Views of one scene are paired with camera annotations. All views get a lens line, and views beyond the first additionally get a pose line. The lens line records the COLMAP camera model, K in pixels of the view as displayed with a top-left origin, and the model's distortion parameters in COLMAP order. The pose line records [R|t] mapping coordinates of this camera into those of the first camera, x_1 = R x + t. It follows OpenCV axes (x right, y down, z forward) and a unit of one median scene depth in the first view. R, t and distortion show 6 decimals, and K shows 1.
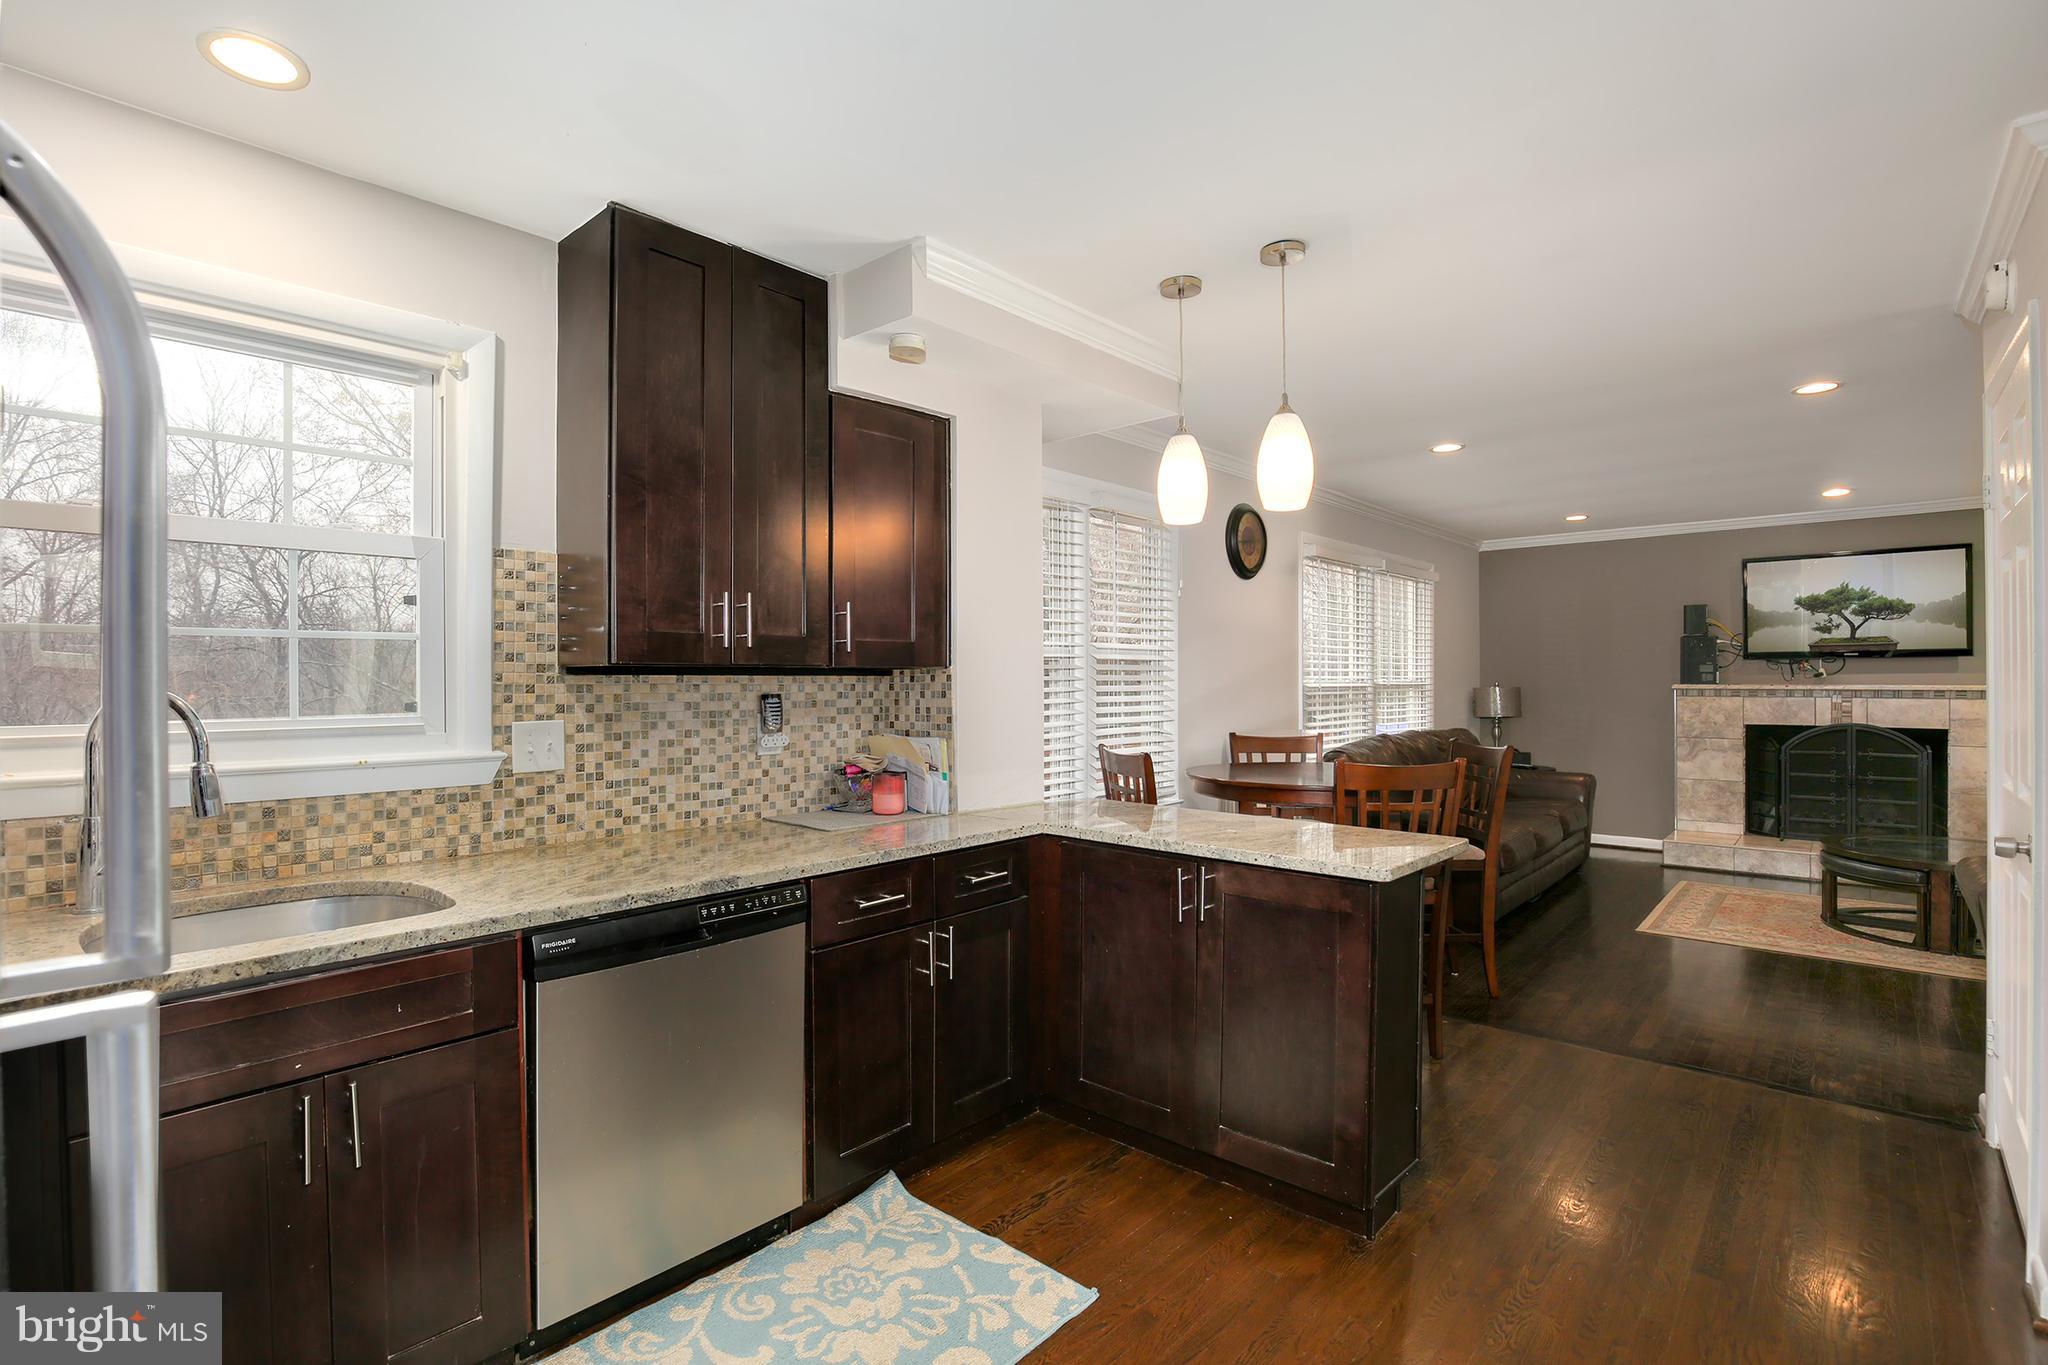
lens RADIAL K [[977.6, 0, 1006.2], [0, 977.6, 680.8], [0, 0, 1]] dist [-0.029151, 0.005298]
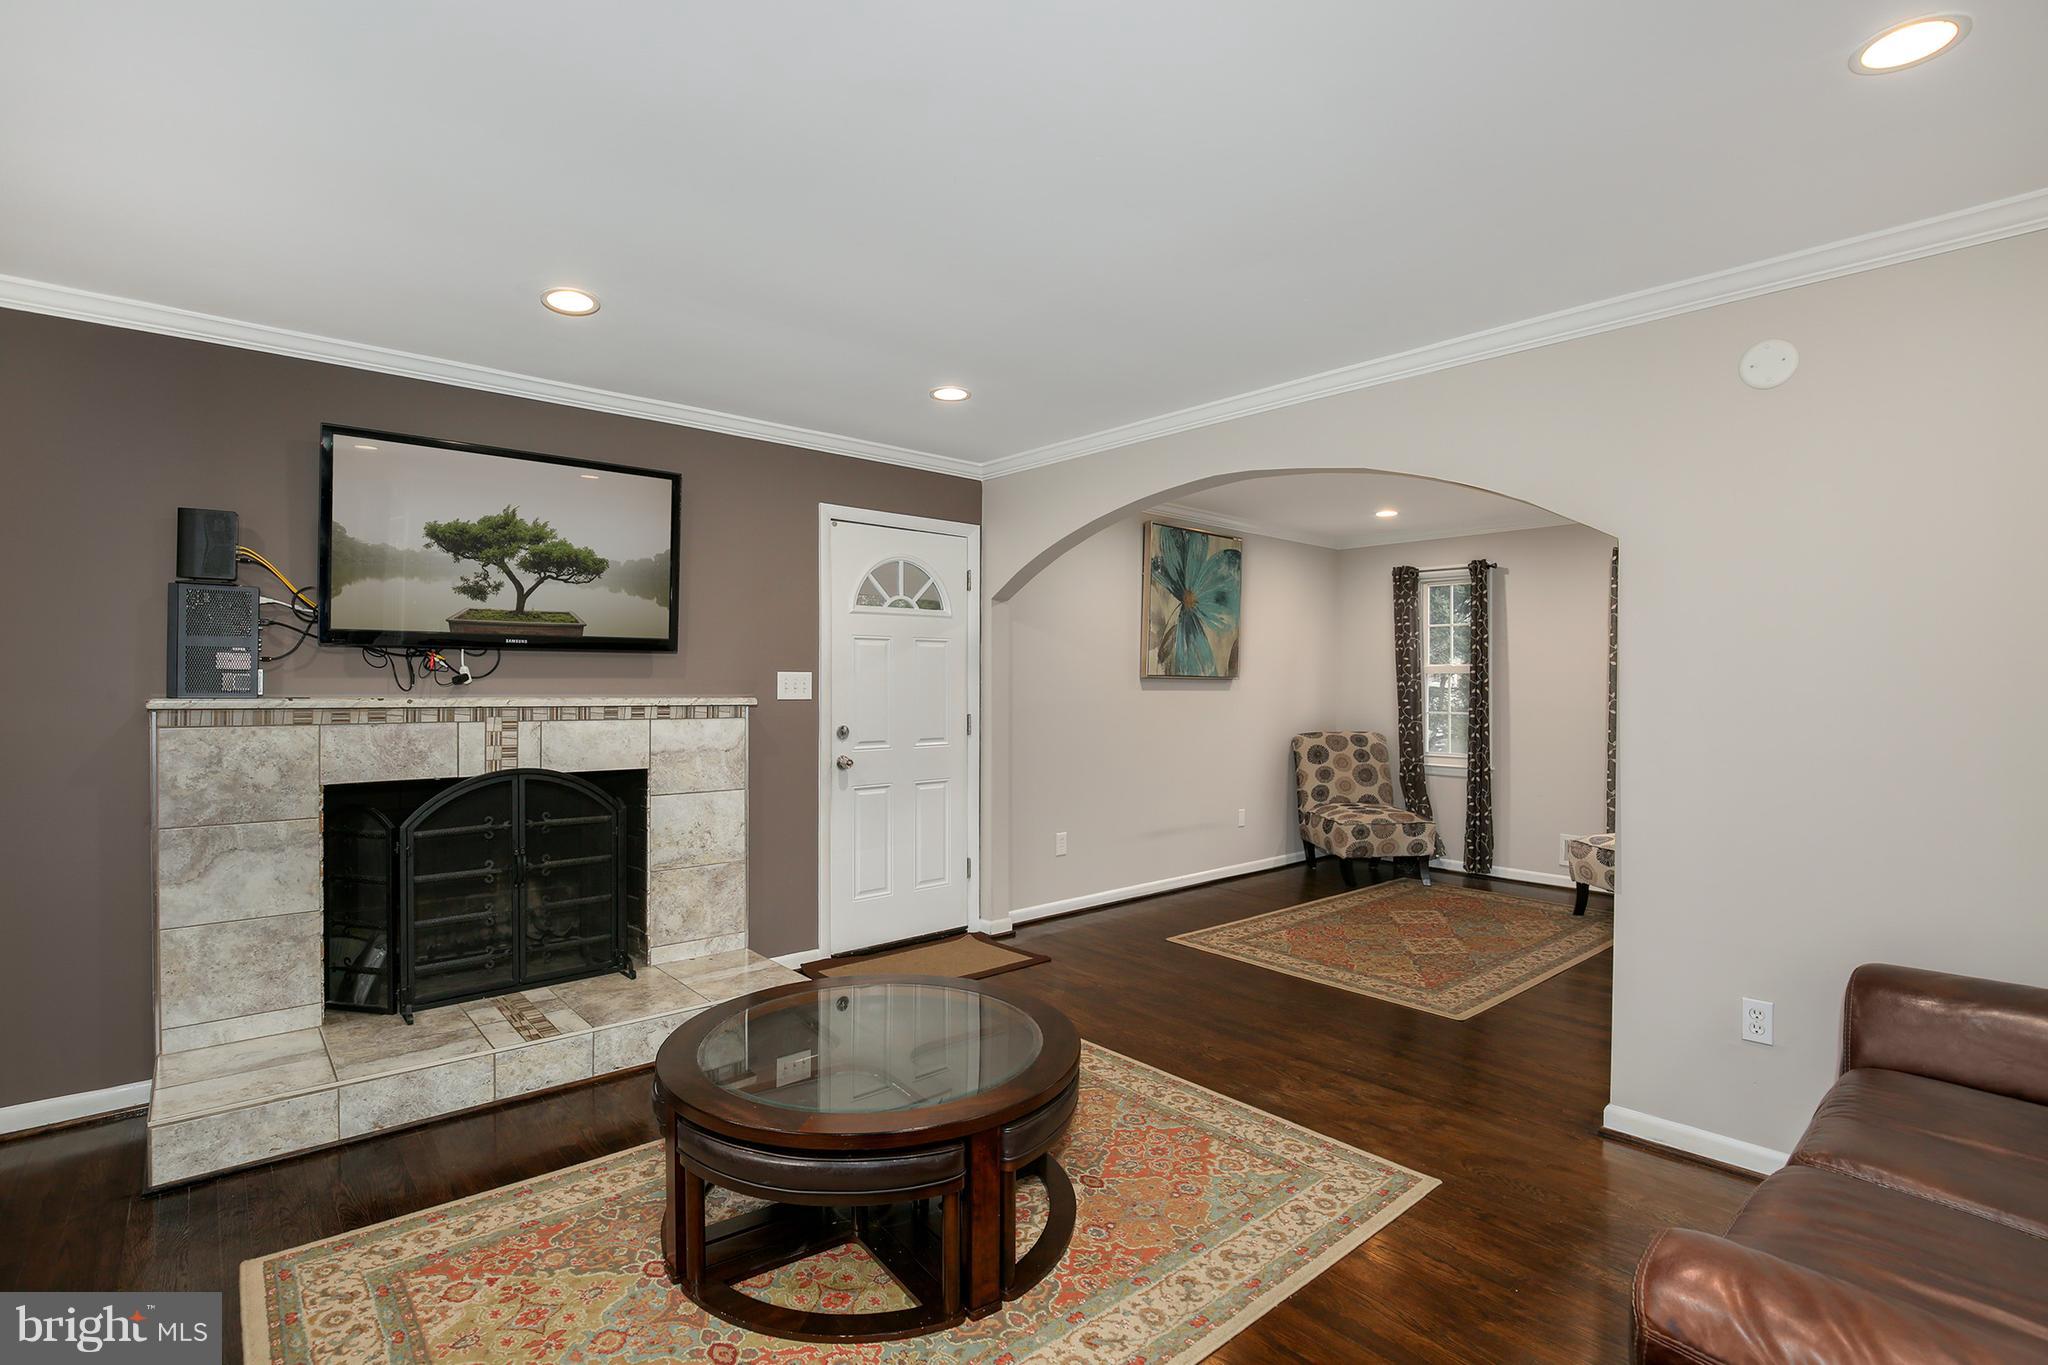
lens RADIAL K [[977.6, 0, 1017.3], [0, 977.6, 683.0], [0, 0, 1]] dist [-0.029151, 0.005298]
pose [[0.091421, 0.002301, 0.995810, 0.357084], [-0.006545, 0.999977, -0.001709, -0.004960], [-0.995791, -0.006361, 0.091434, 0.660770]]
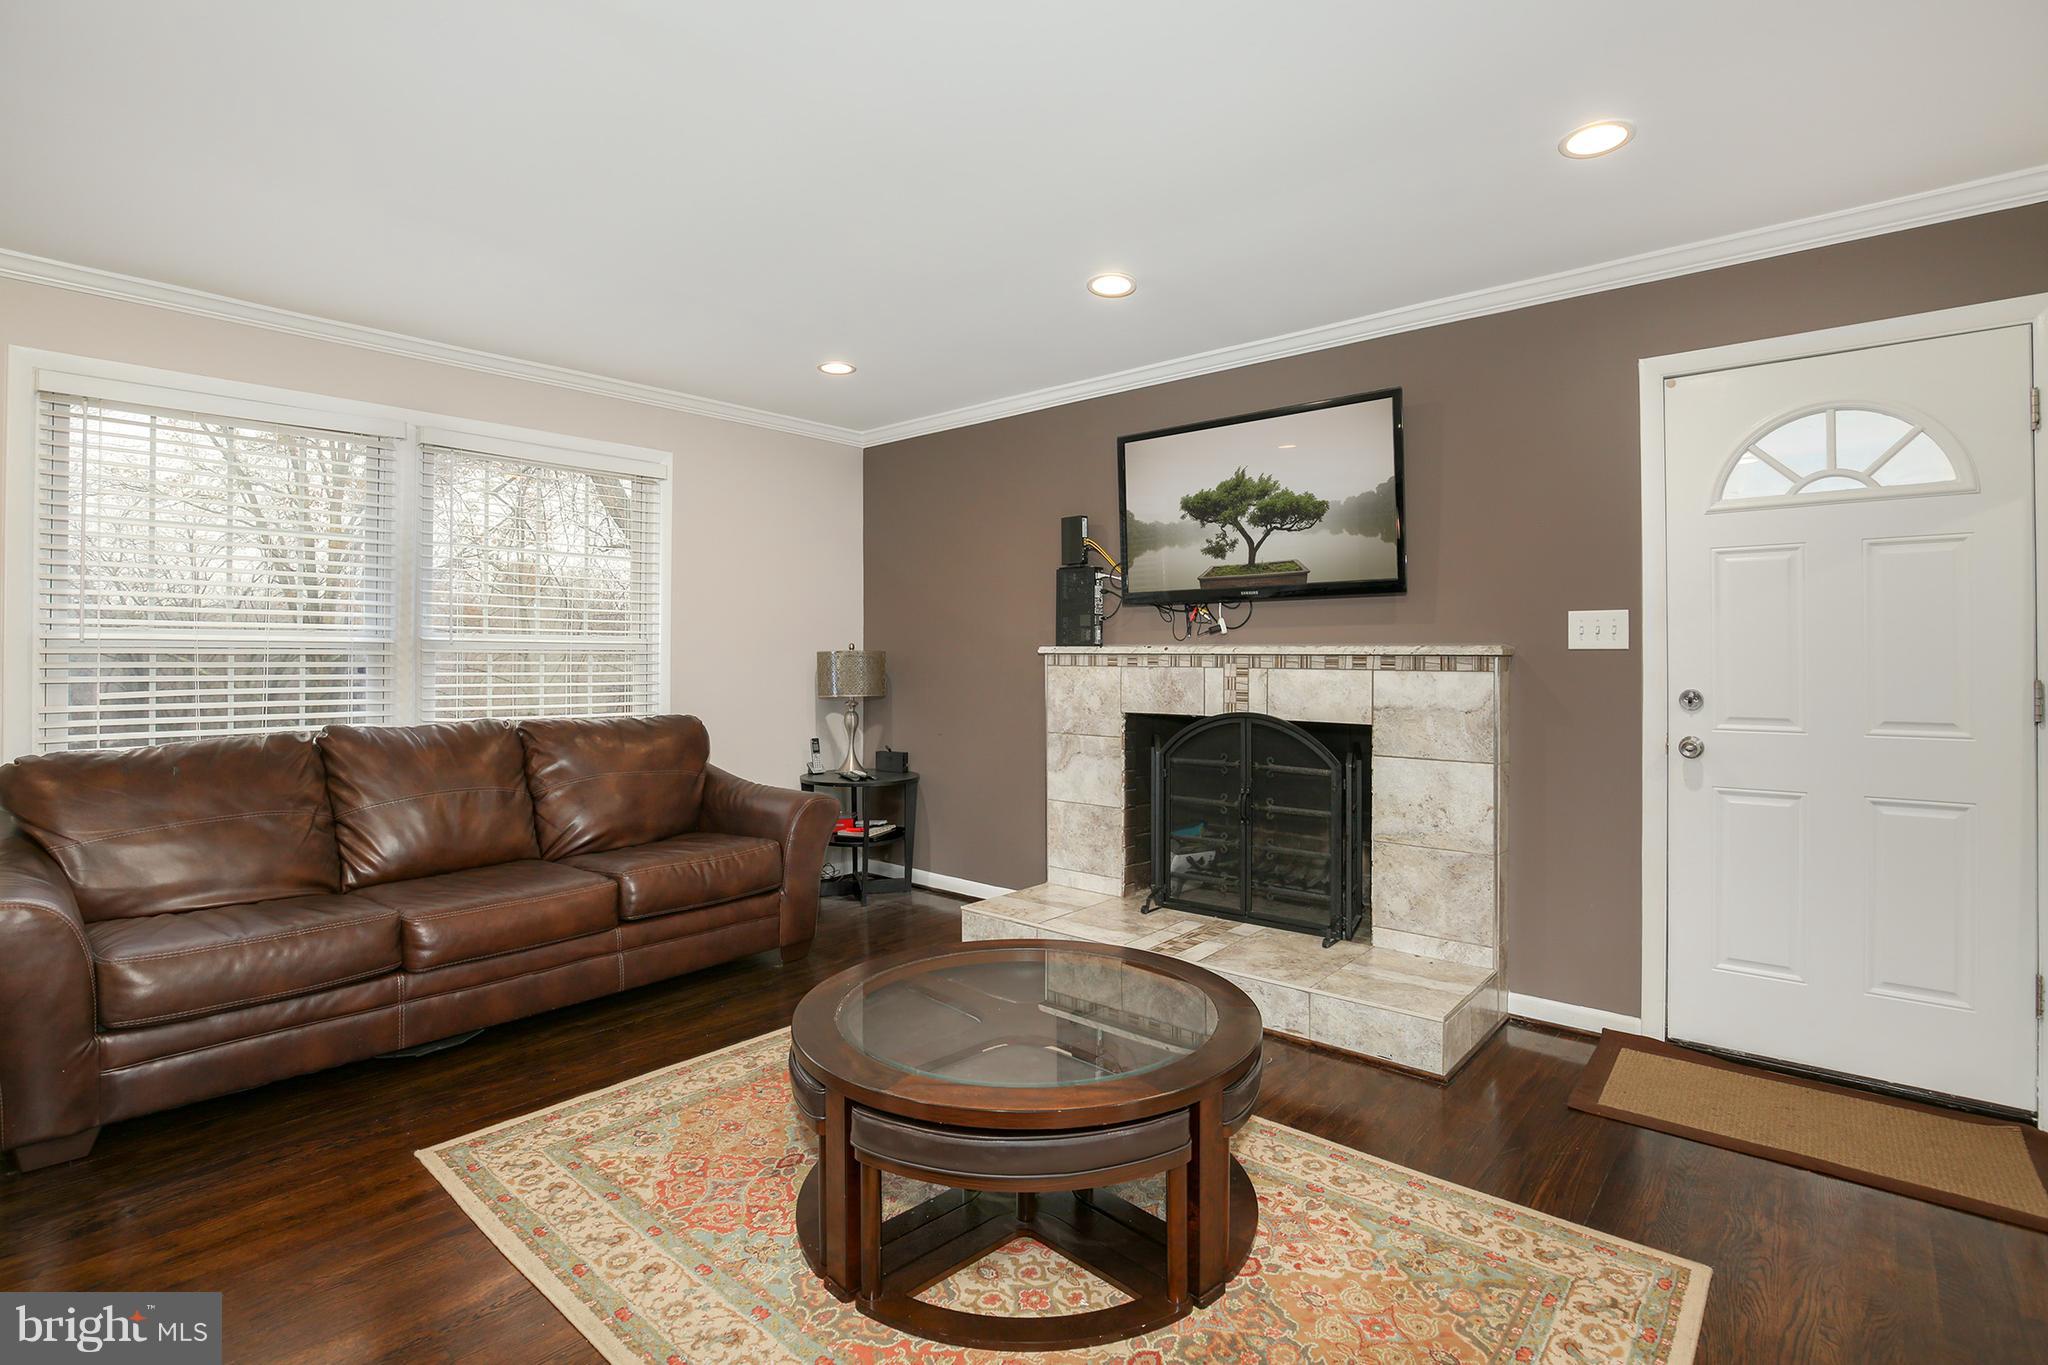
lens RADIAL K [[977.6, 0, 1002.7], [0, 977.6, 658.7], [0, 0, 1]] dist [-0.029151, 0.005298]
pose [[0.999548, 0.006339, 0.029390, 0.708507], [-0.006375, 0.999979, 0.001143, 0.012058], [-0.029382, -0.001329, 0.999567, 0.413173]]
